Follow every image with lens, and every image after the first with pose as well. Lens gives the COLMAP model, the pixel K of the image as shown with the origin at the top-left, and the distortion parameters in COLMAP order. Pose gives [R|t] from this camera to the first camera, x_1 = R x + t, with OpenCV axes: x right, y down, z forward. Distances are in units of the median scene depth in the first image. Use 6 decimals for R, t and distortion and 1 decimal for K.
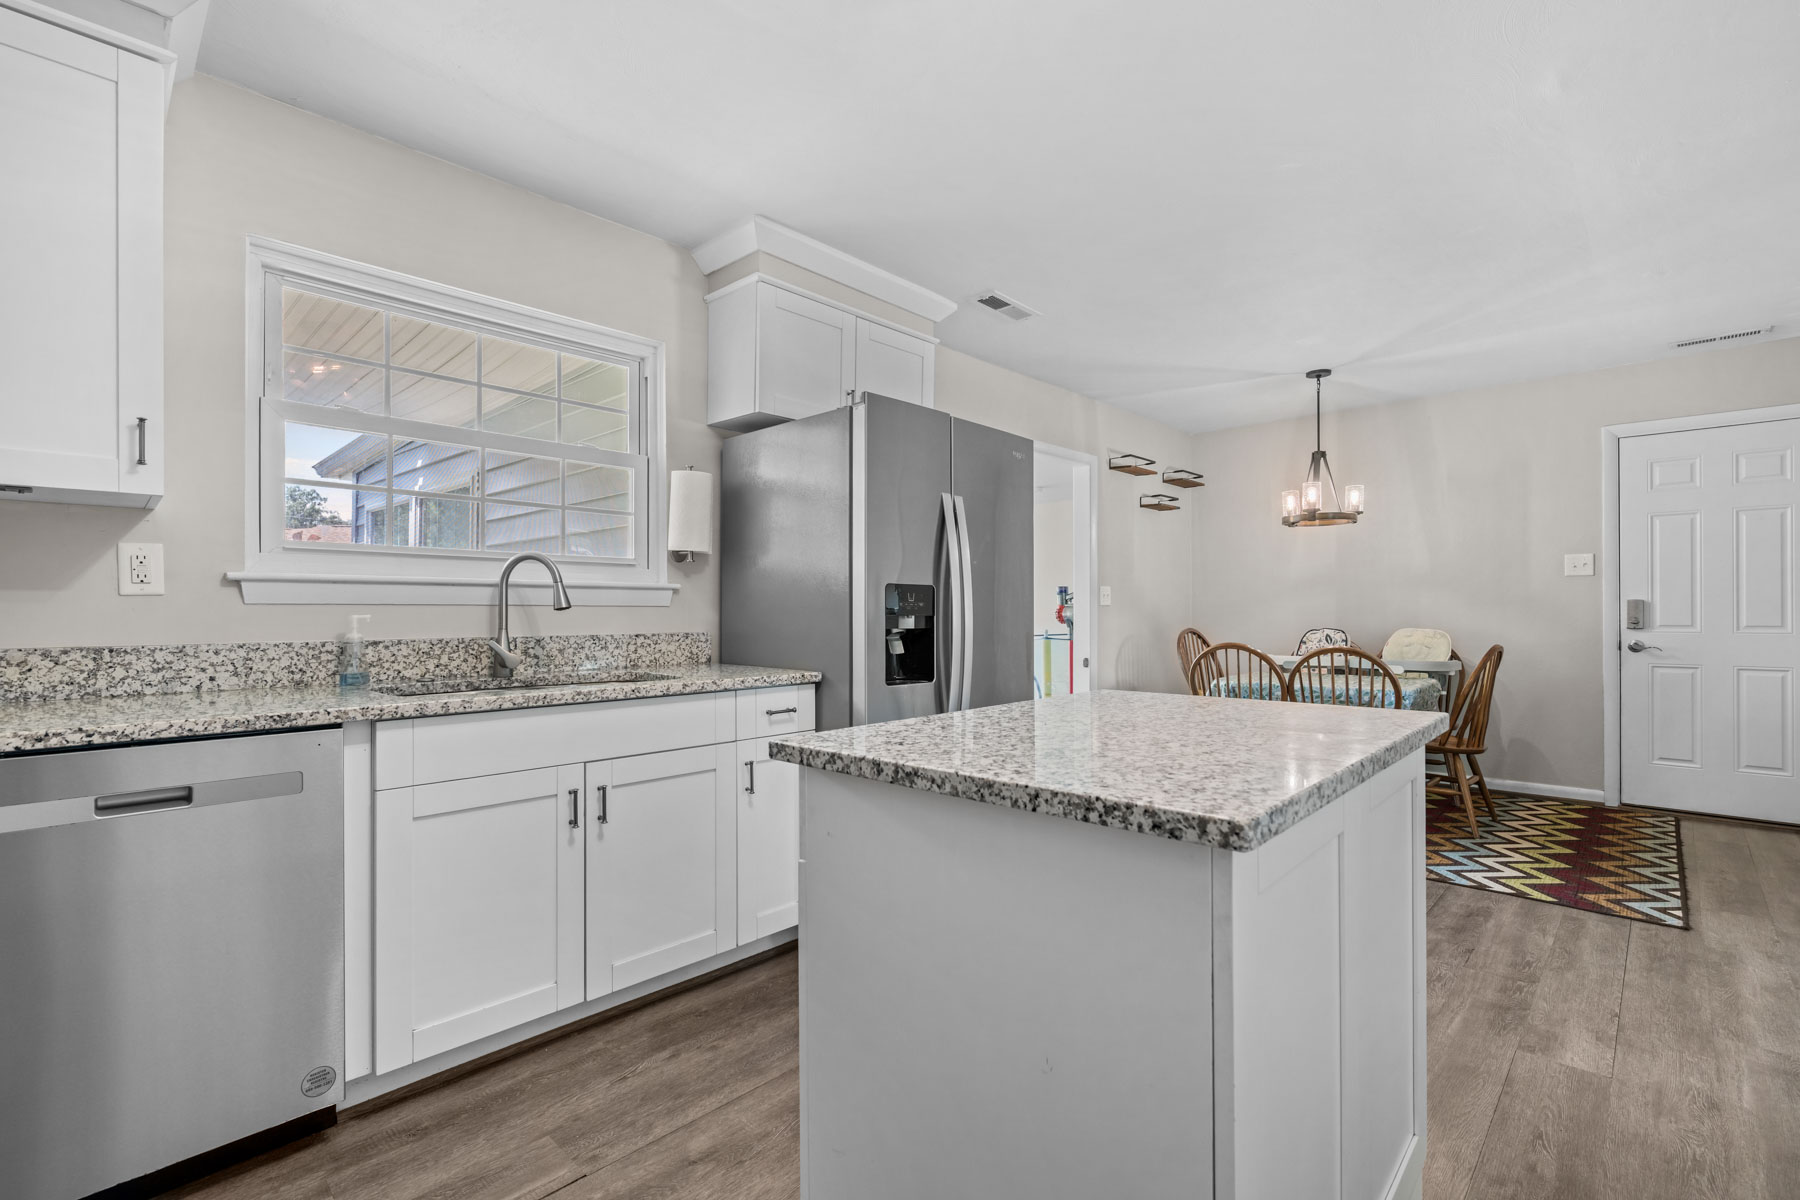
lens RADIAL K [[783.5, 0, 901.1], [0, 783.5, 612.9], [0, 0, 1]] dist [-0.004516, 0.000098]
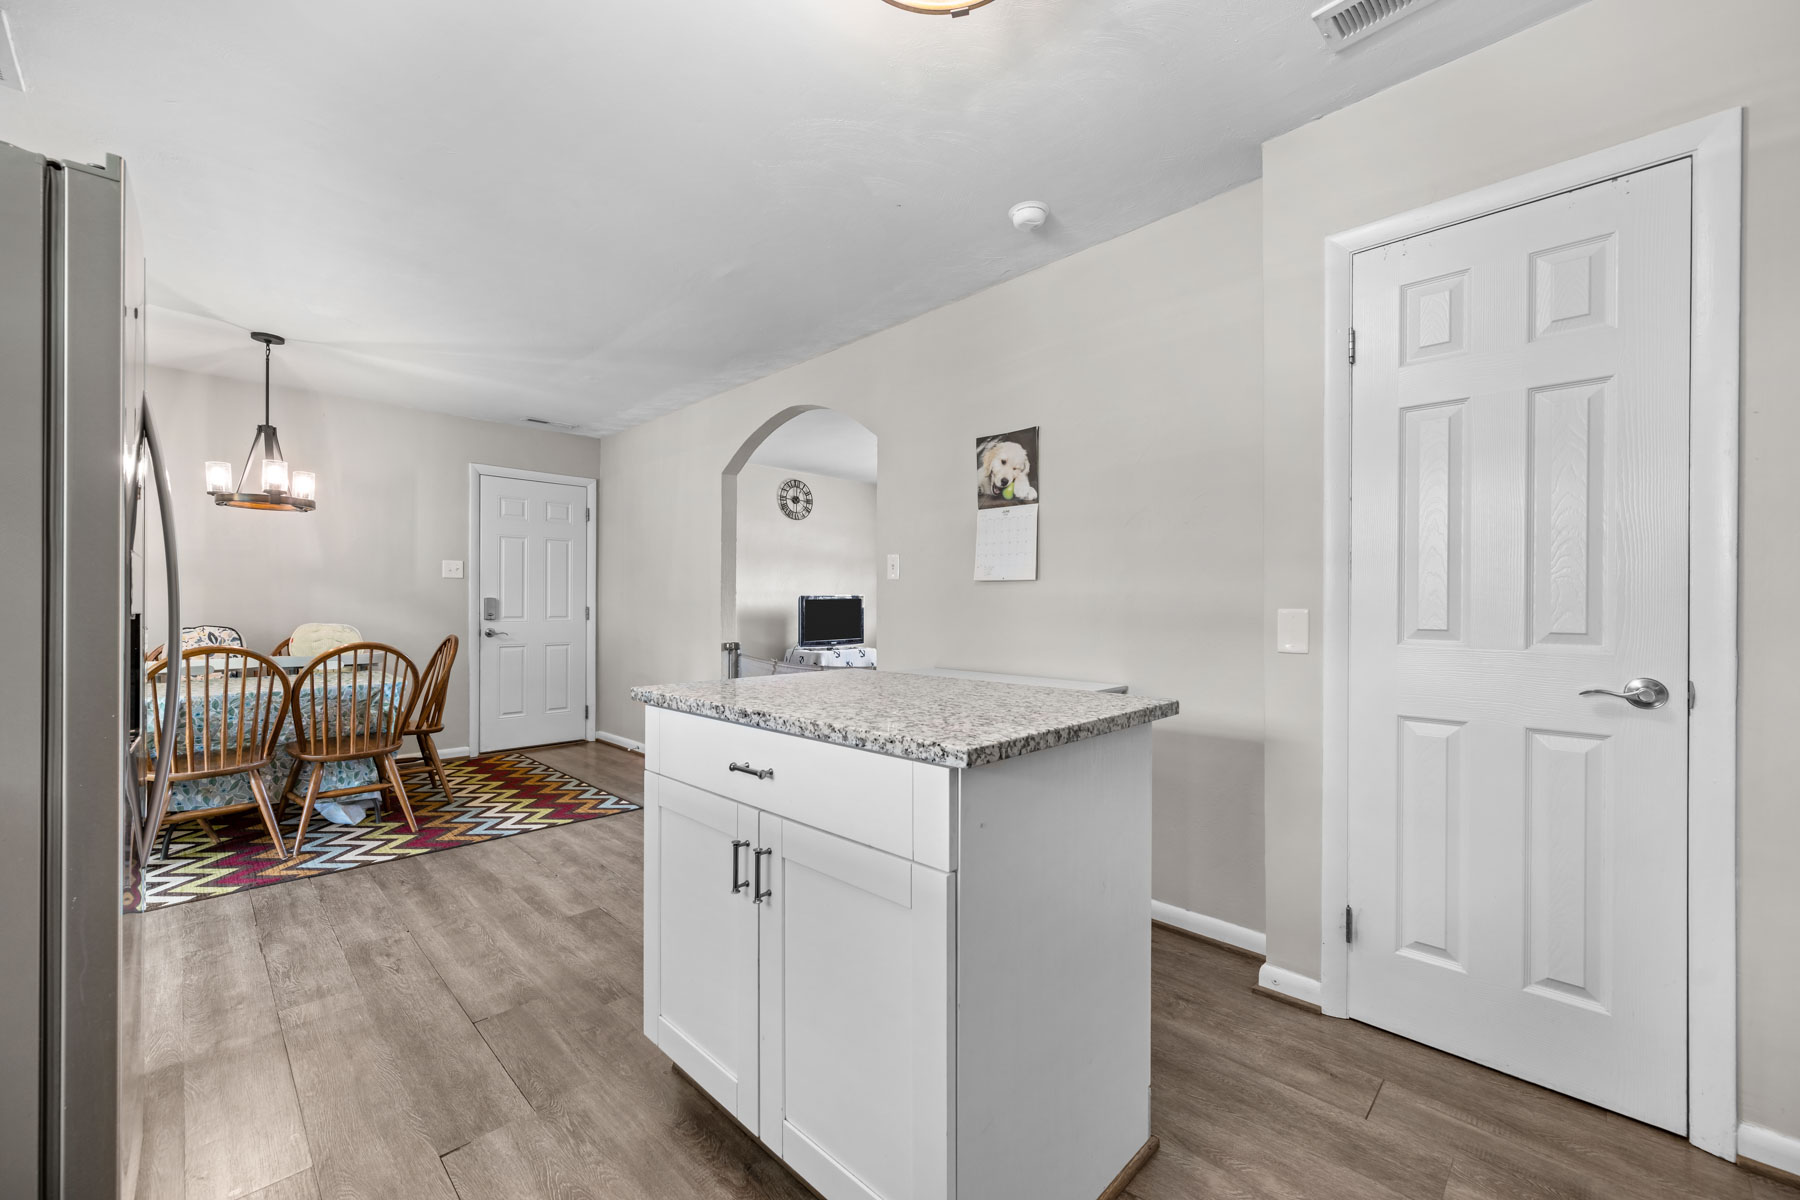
lens RADIAL K [[699.5, 0, 901.5], [0, 699.5, 599.5], [0, 0, 1]] dist [0.003354, 0.000027]
pose [[0.034333, 0.012700, 0.999330, -0.336199], [-0.000371, 0.999919, -0.012695, 0.001032], [-0.999410, 0.000065, 0.034335, 0.362897]]
